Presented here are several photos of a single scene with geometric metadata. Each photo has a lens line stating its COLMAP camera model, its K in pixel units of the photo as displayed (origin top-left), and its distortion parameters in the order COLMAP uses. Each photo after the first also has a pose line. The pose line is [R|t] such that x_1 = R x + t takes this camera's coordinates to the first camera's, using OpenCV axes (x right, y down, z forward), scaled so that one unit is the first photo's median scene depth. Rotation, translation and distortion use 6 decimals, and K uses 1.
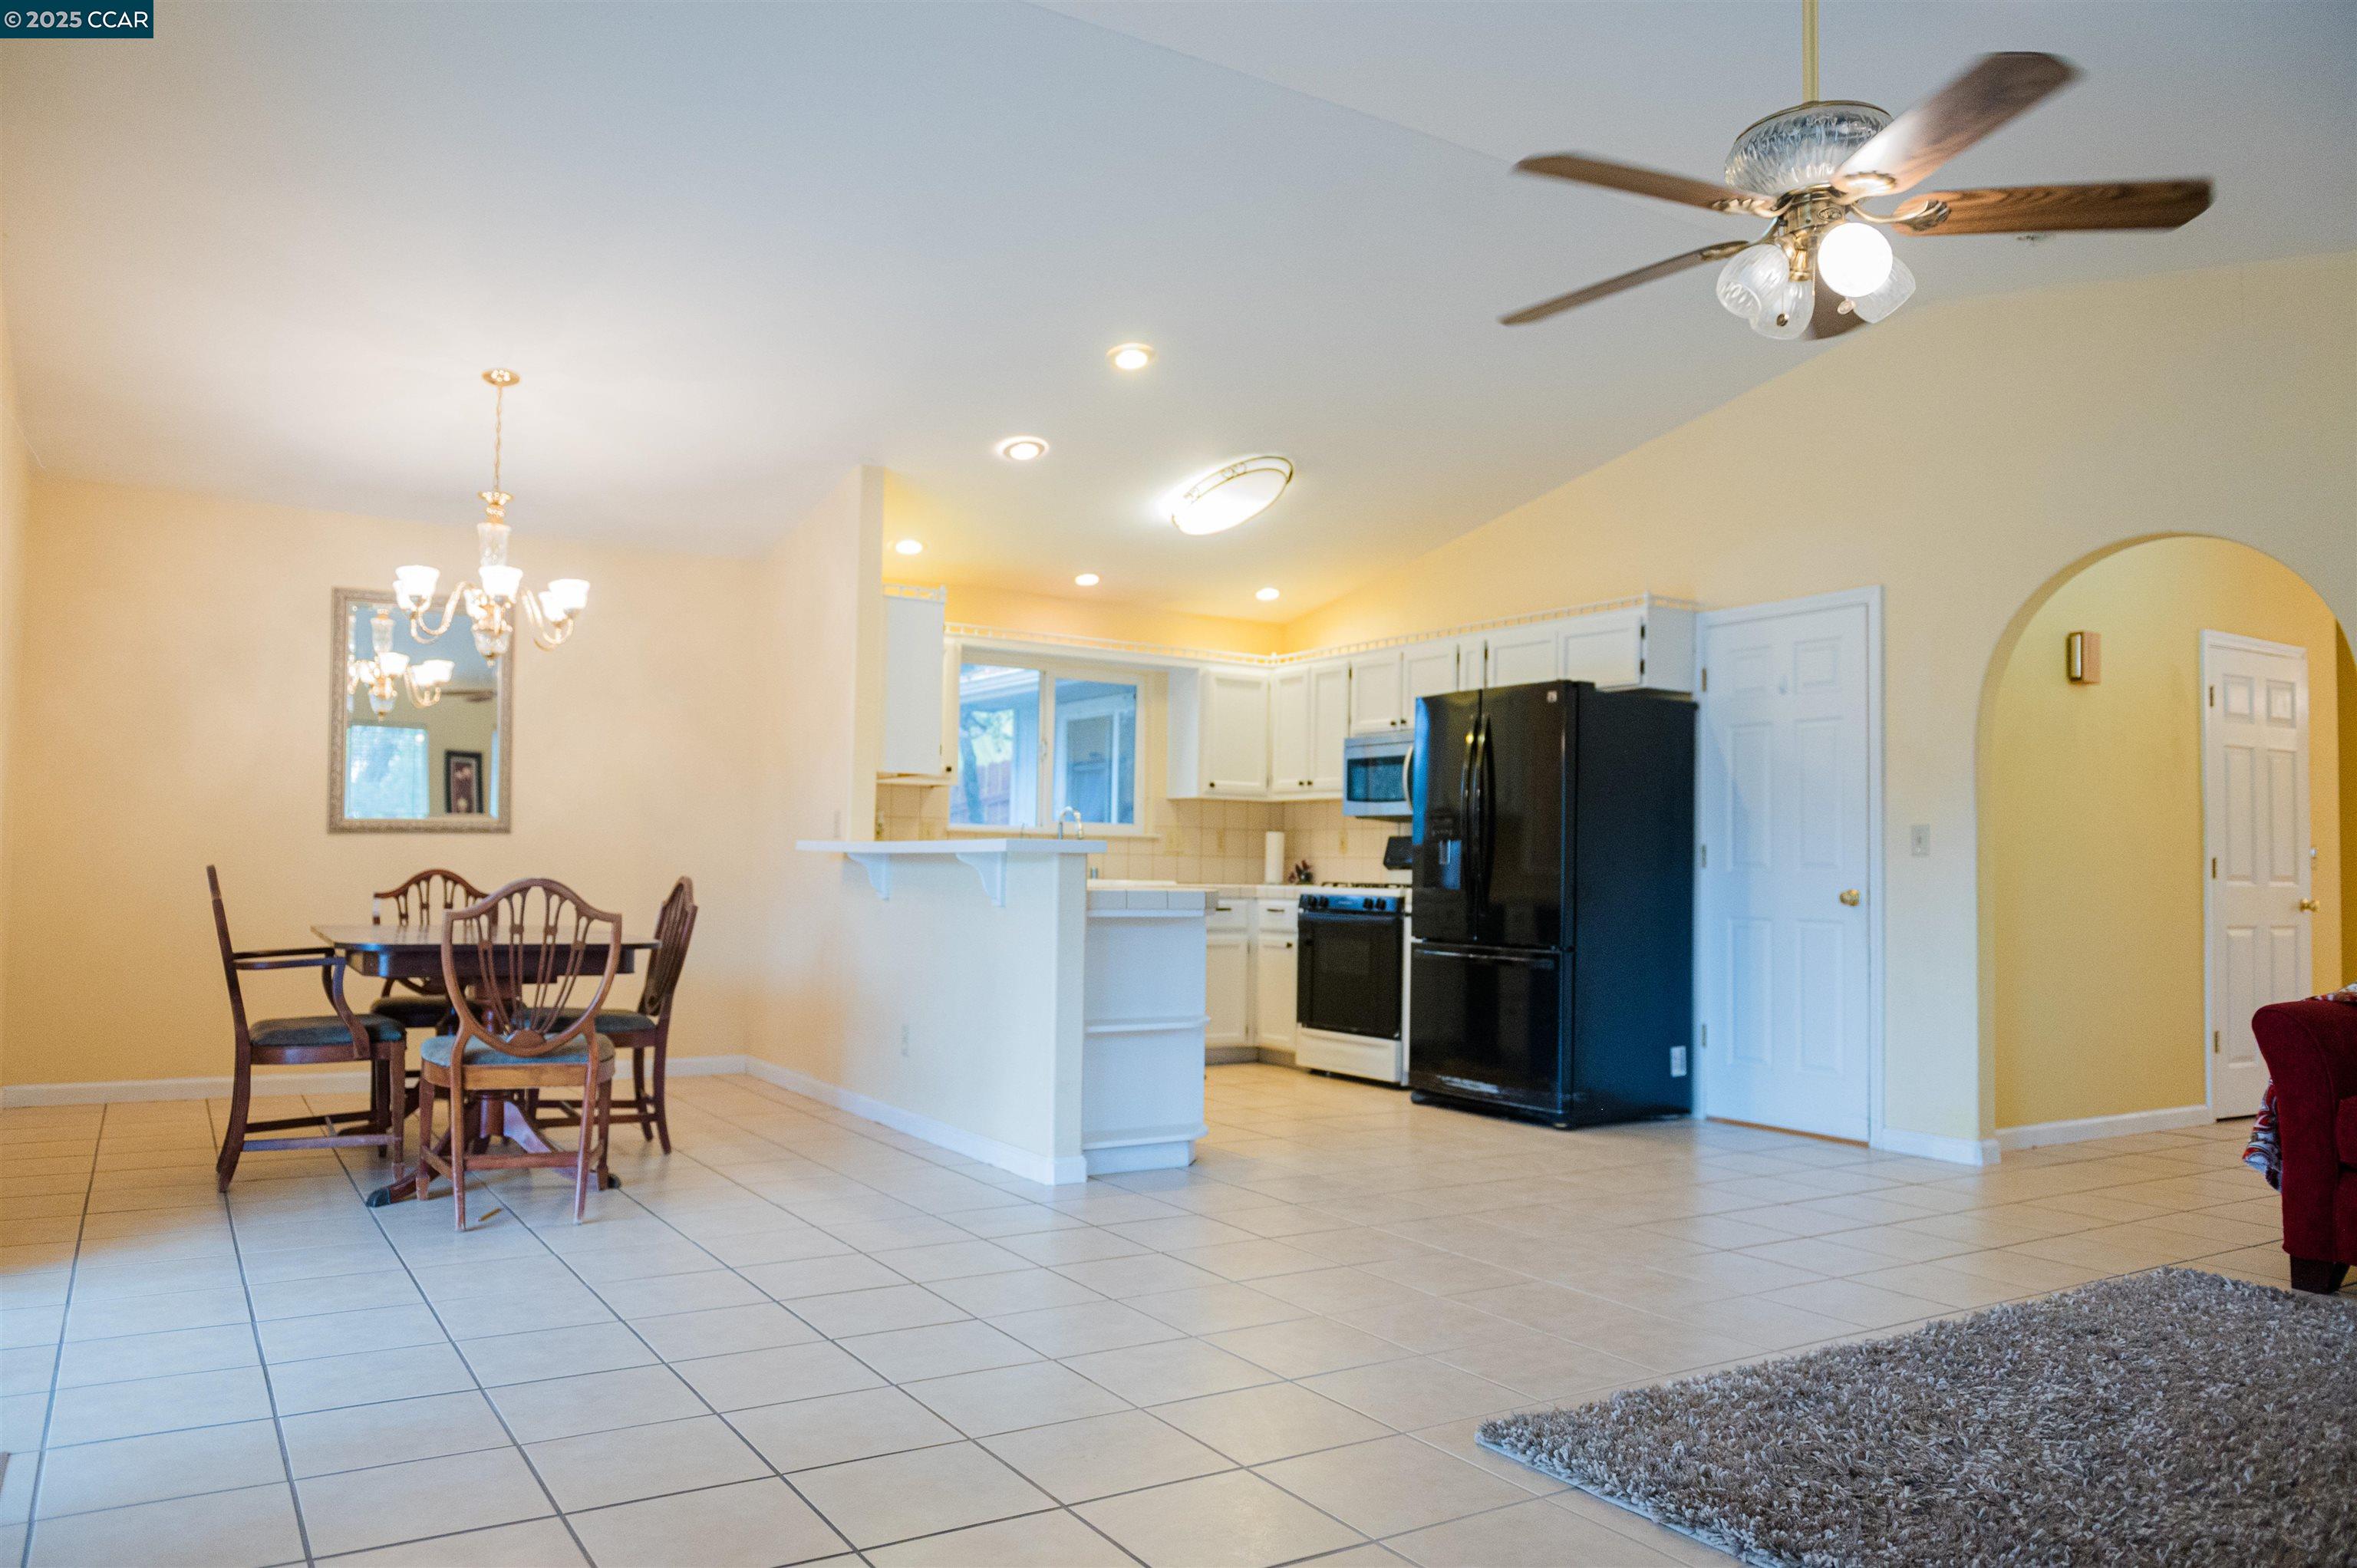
lens RADIAL K [[1600.1, 0, 1192.7], [0, 1600.1, 797.9], [0, 0, 1]] dist [-0.011213, -0.001059]
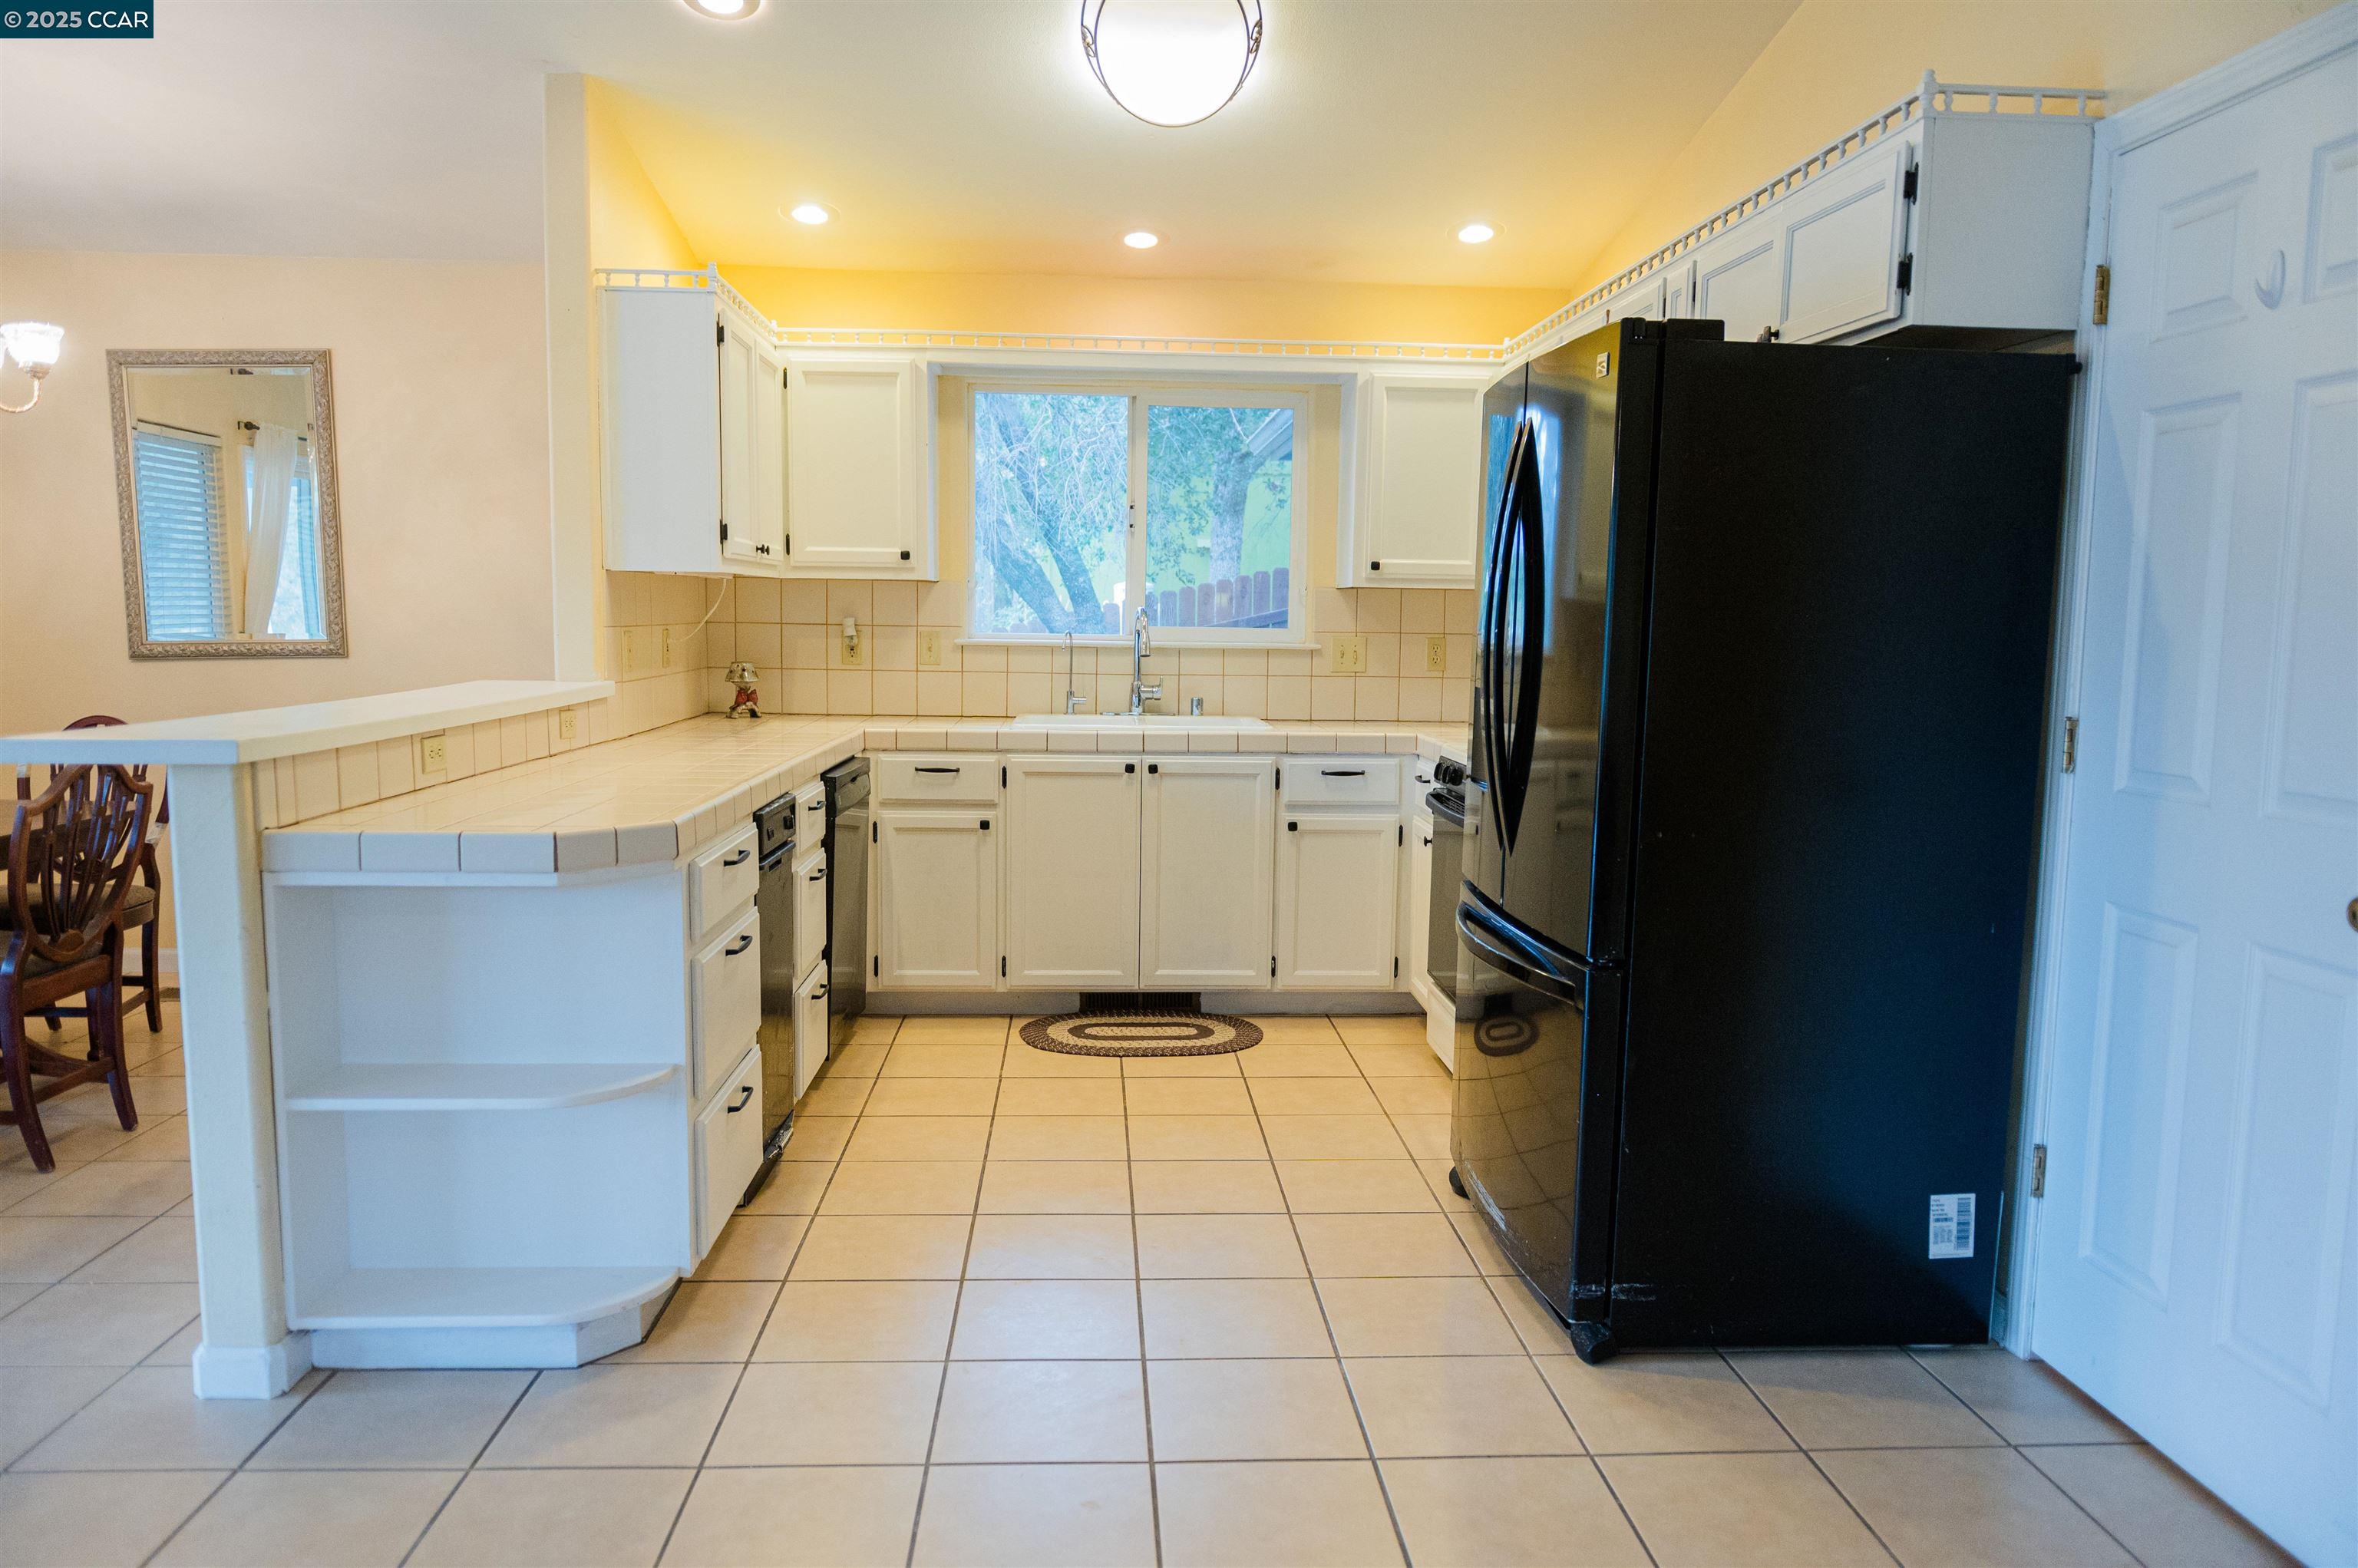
lens RADIAL K [[1600.9, 0, 1176.1], [0, 1600.9, 793.5], [0, 0, 1]] dist [-0.011213, -0.001059]
pose [[0.872928, 0.049515, -0.485330, 0.309481], [0.023089, 0.989528, 0.142483, -0.013596], [0.487303, -0.135583, 0.862643, 0.524669]]
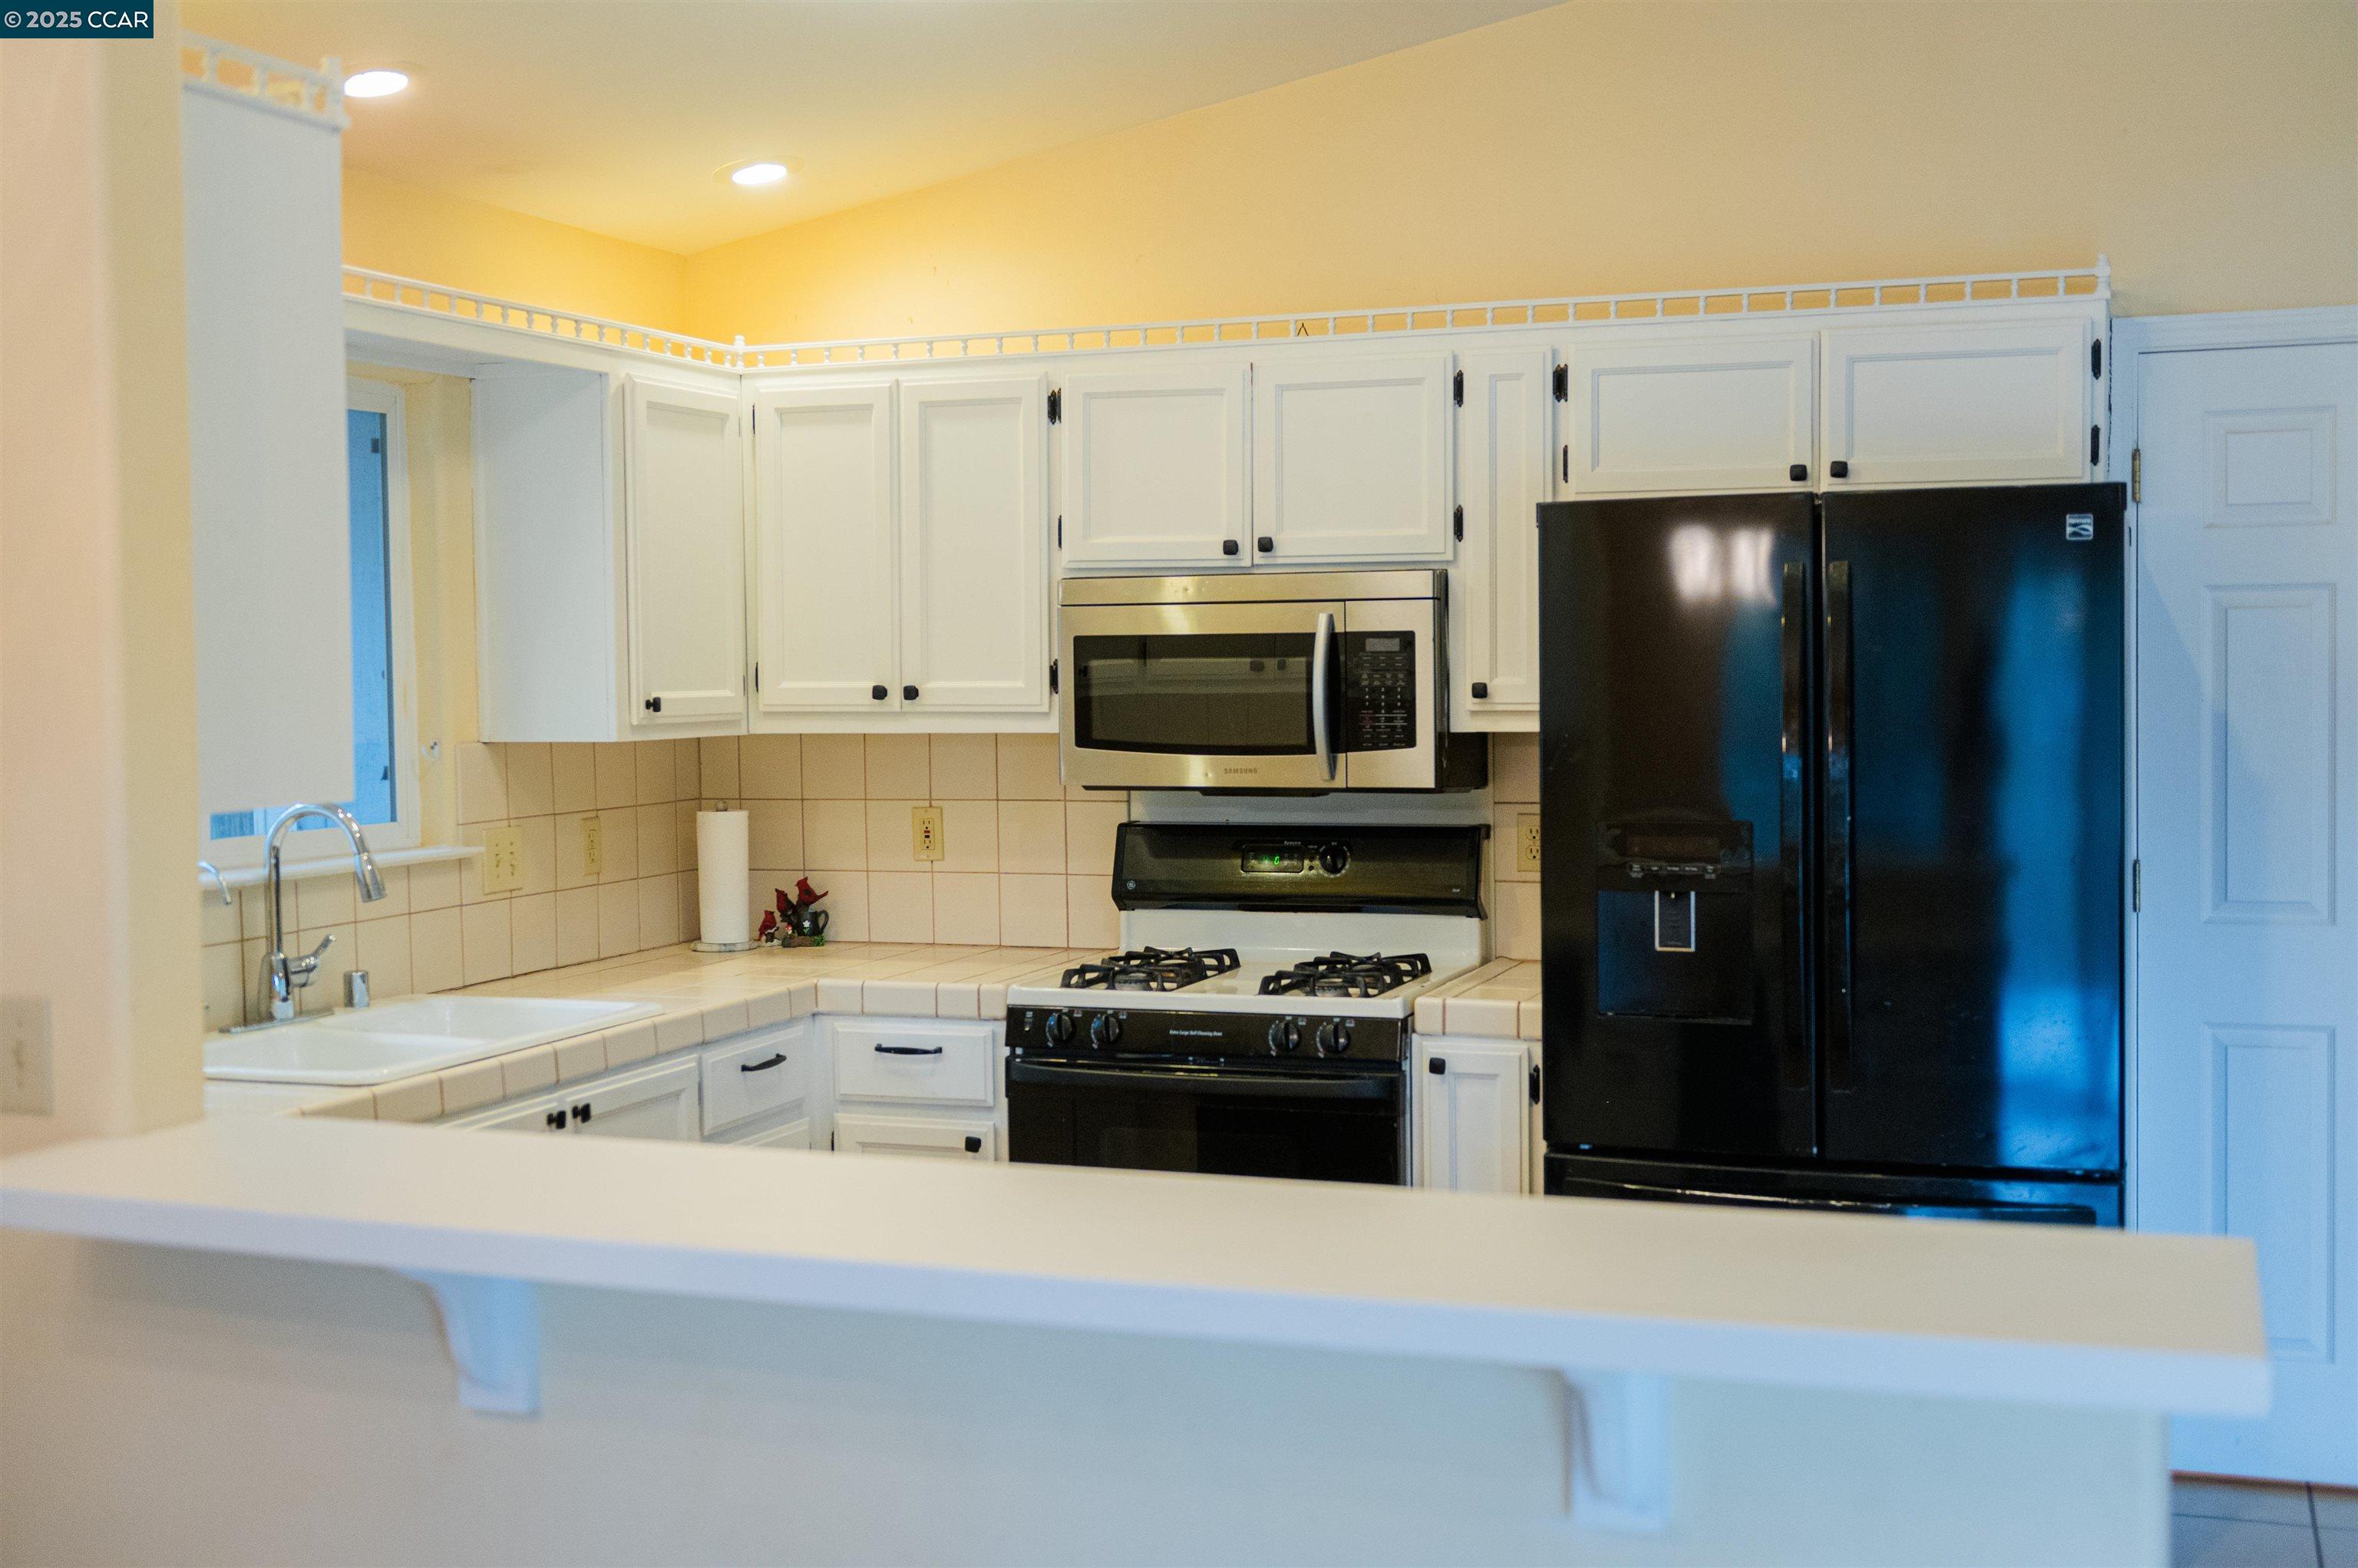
lens RADIAL K [[2575.2, 0, 1187.6], [0, 2575.2, 774.6], [0, 0, 1]] dist [-0.002464, 0.000000]
pose [[0.791232, -0.053120, 0.609205, -0.305414], [-0.000487, 0.996165, 0.087493, -0.053391], [-0.611516, -0.069524, 0.788171, 0.591285]]
